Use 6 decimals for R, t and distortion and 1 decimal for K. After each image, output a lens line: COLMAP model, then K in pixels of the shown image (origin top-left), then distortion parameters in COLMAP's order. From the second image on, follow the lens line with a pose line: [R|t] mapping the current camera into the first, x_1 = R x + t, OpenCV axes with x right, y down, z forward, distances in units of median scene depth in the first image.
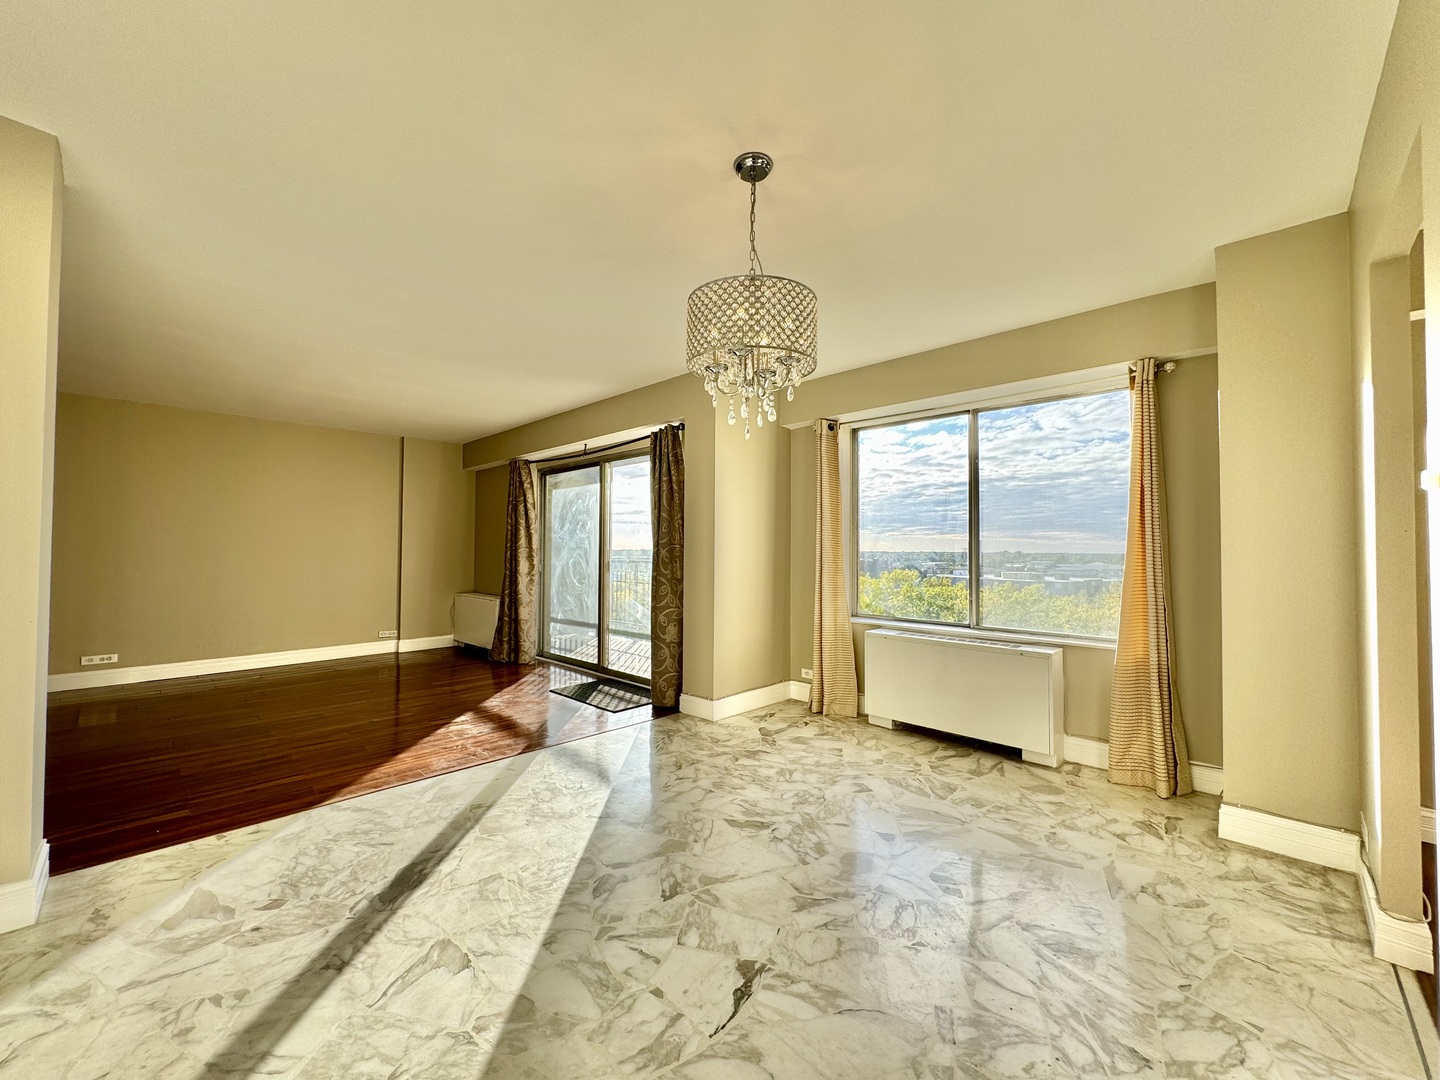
lens RADIAL K [[564.0, 0, 720.0], [0, 564.0, 540.0], [0, 0, 1]] dist [0.000444, -0.000245]
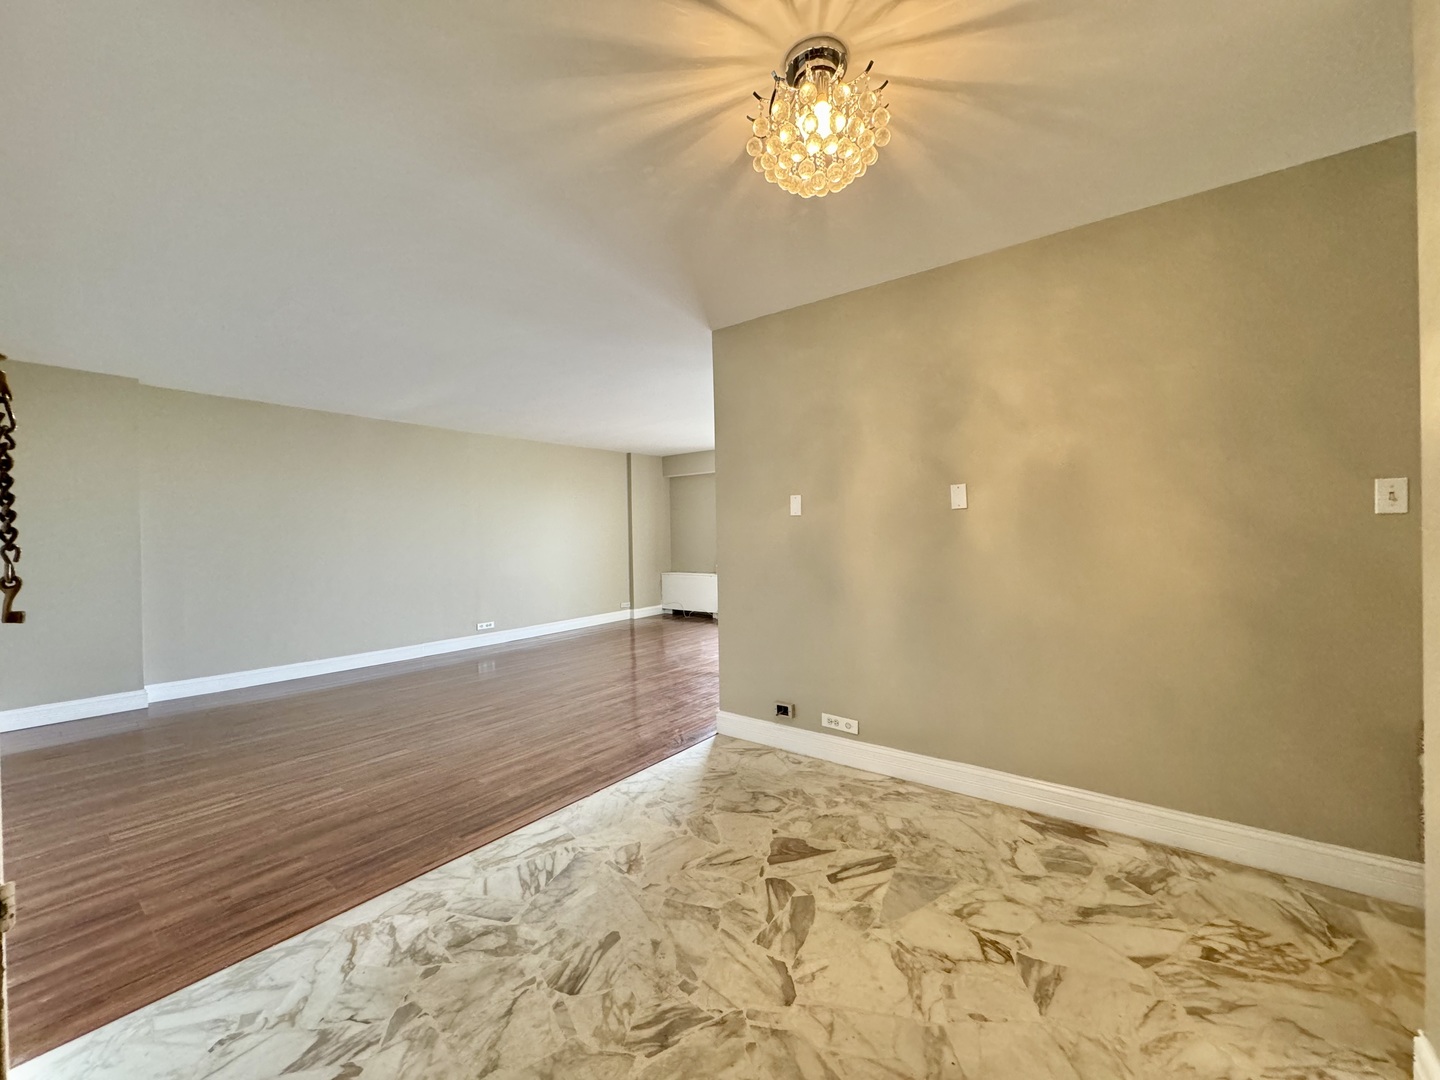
lens RADIAL K [[564.0, 0, 720.0], [0, 564.0, 540.0], [0, 0, 1]] dist [0.000444, -0.000245]
pose [[0.991331, -0.026289, 0.128731, -1.202099], [0.022949, 0.999362, 0.027359, -0.033434], [-0.129368, -0.024167, 0.991302, -0.722176]]
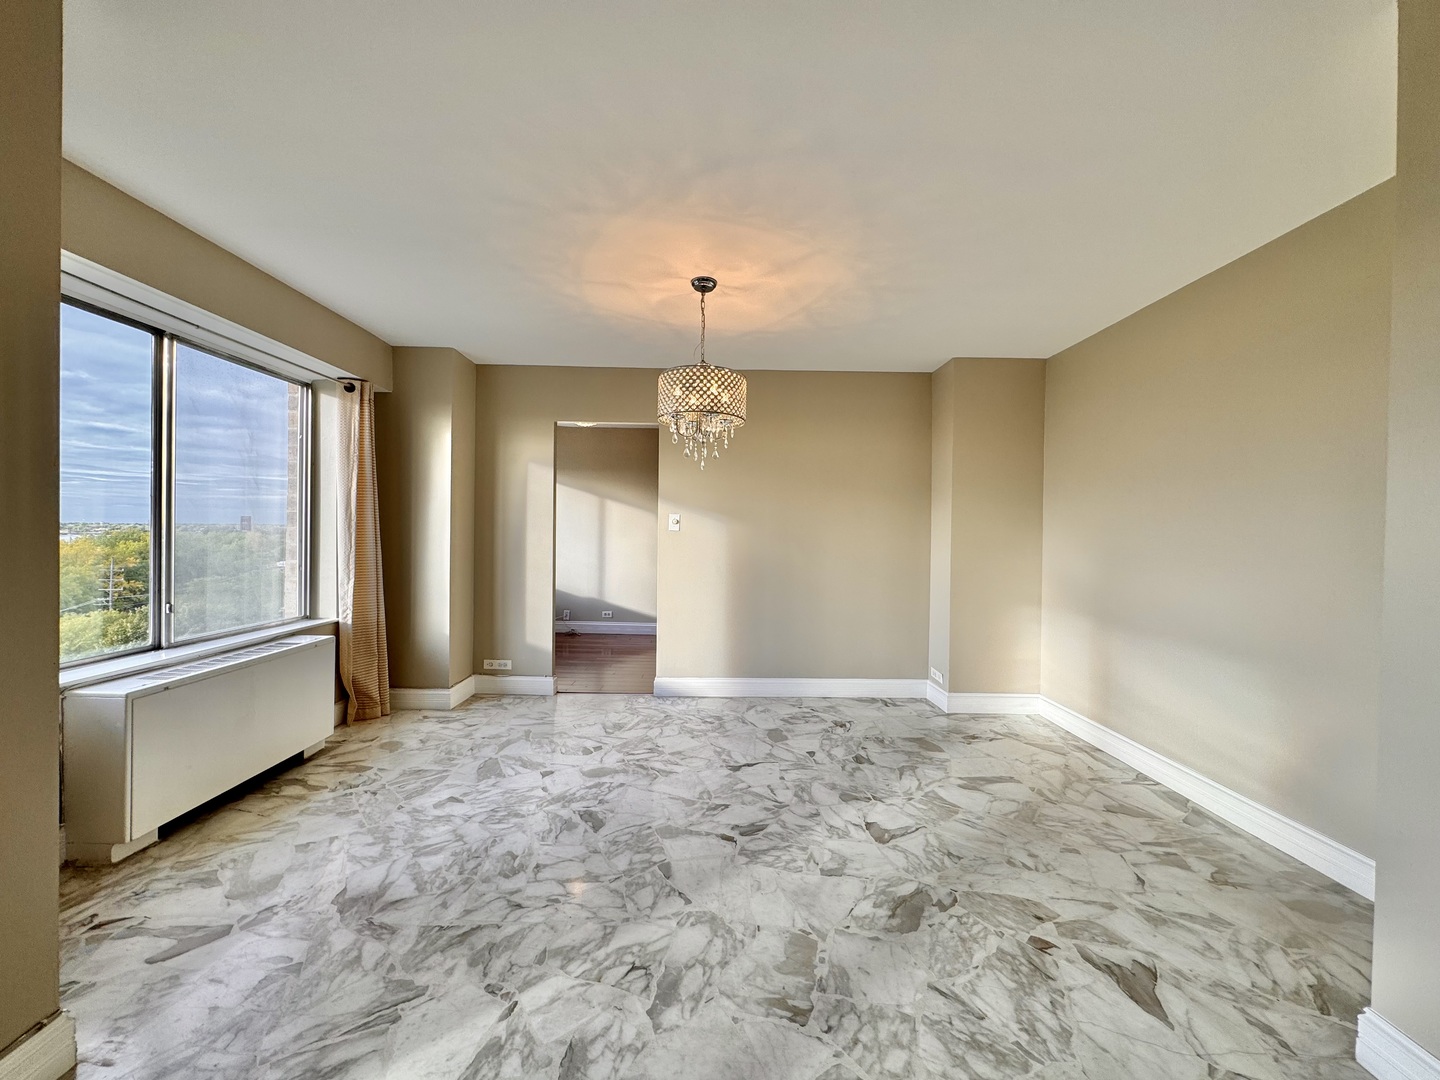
lens RADIAL K [[559.5, 0, 720.0], [0, 559.5, 540.0], [0, 0, 1]] dist [0.001898, 0.000157]
pose [[-0.692298, -0.026028, 0.721142, -0.705121], [-0.031172, 0.999495, 0.006149, -0.003702], [-0.720938, -0.018223, -0.692760, 1.334304]]
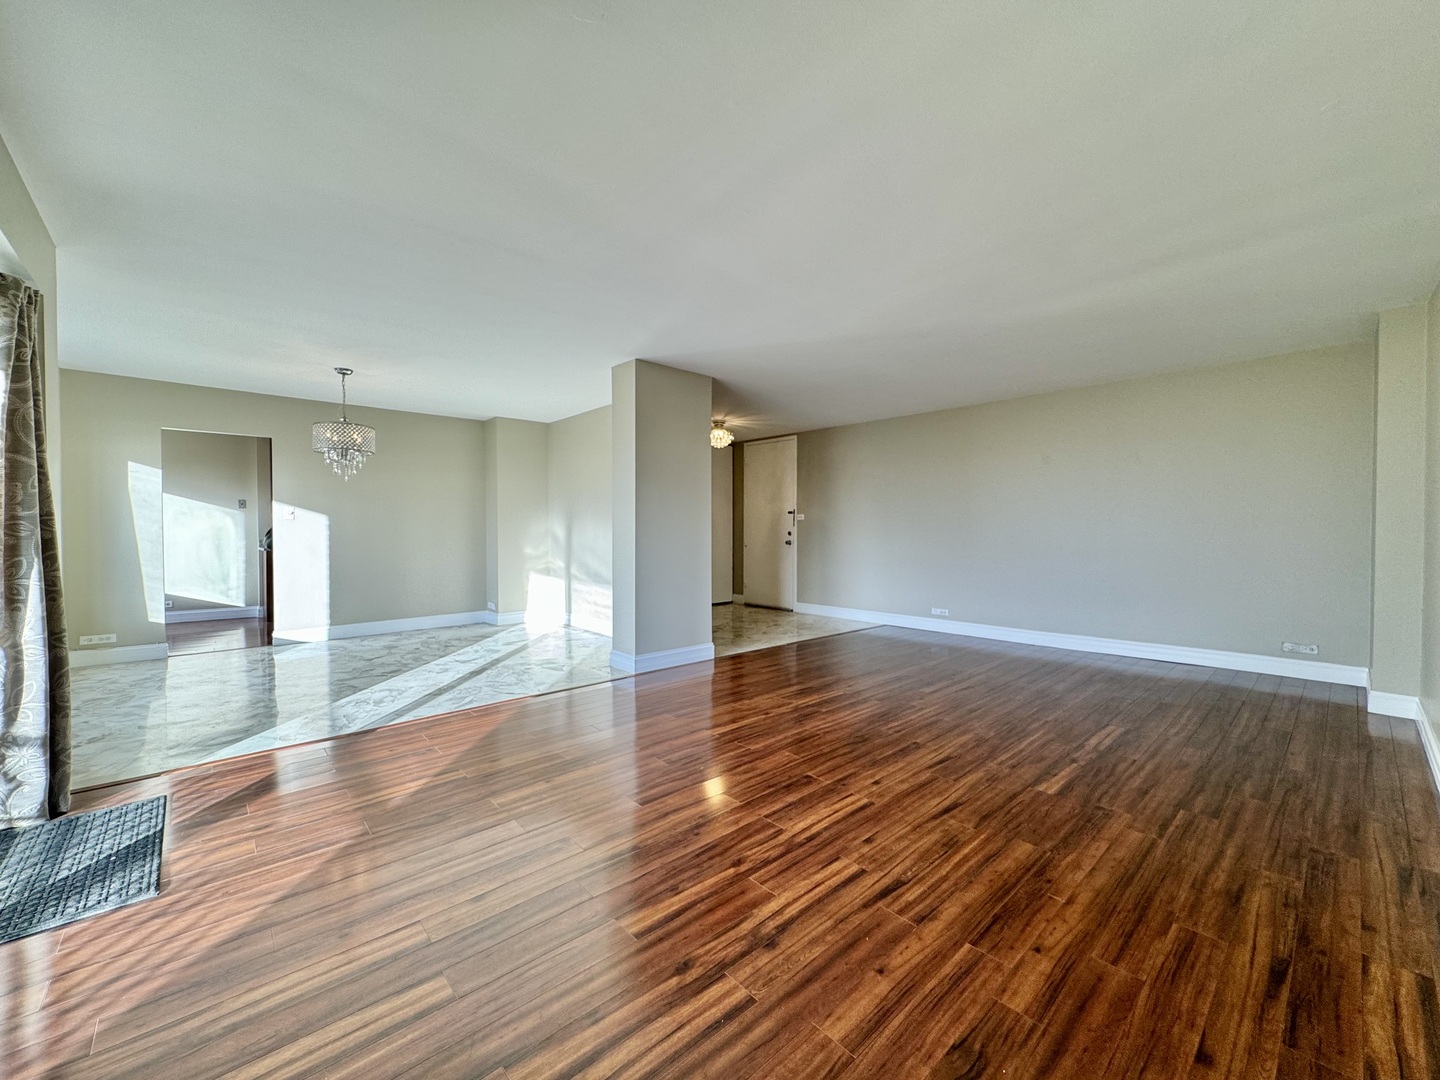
lens RADIAL K [[564.0, 0, 720.0], [0, 564.0, 540.0], [0, 0, 1]] dist [0.000444, -0.000245]
pose [[-0.997213, -0.009213, 0.074036, -1.208500], [-0.007851, 0.999795, 0.018663, 0.016399], [-0.074193, 0.018030, -0.997081, 2.276082]]
